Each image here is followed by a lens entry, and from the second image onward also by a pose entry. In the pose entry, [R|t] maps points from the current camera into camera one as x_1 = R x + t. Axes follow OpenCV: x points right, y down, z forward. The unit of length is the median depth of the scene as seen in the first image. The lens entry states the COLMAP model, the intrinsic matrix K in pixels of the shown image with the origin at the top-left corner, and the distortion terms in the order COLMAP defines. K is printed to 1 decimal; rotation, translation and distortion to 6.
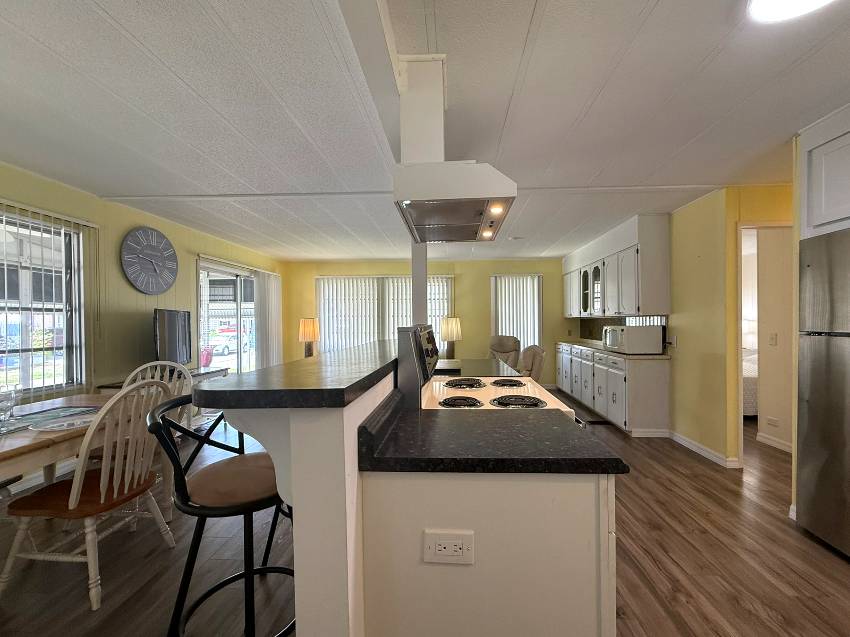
lens RADIAL K [[342.1, 0, 425.0], [0, 342.1, 318.5], [0, 0, 1]] dist [-0.001558, -0.000141]
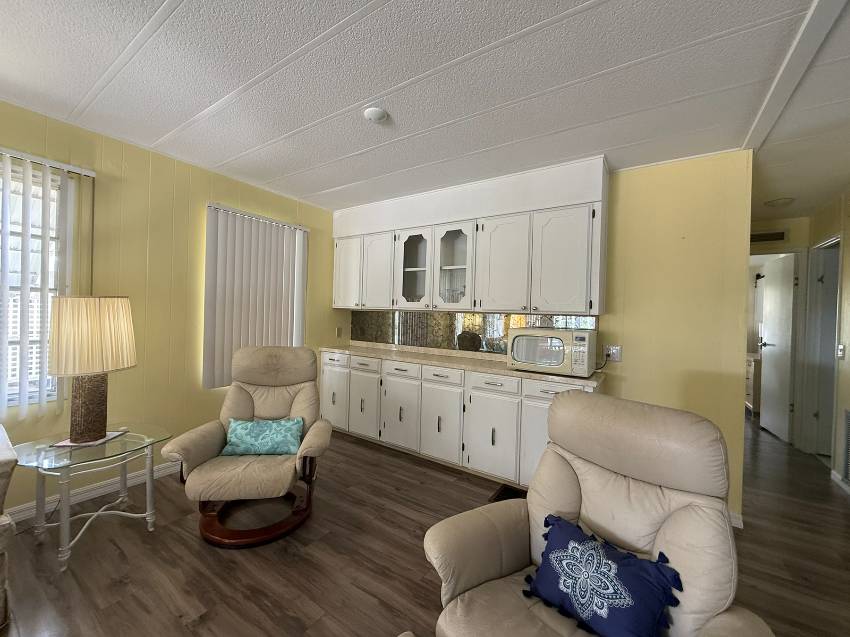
lens RADIAL K [[342.1, 0, 425.0], [0, 342.1, 318.5], [0, 0, 1]] dist [-0.001558, -0.000141]
pose [[0.508110, 0.017100, 0.861122, -0.037945], [-0.046830, 0.998872, 0.007797, 0.003179], [-0.860018, -0.044288, 0.508338, 0.499066]]
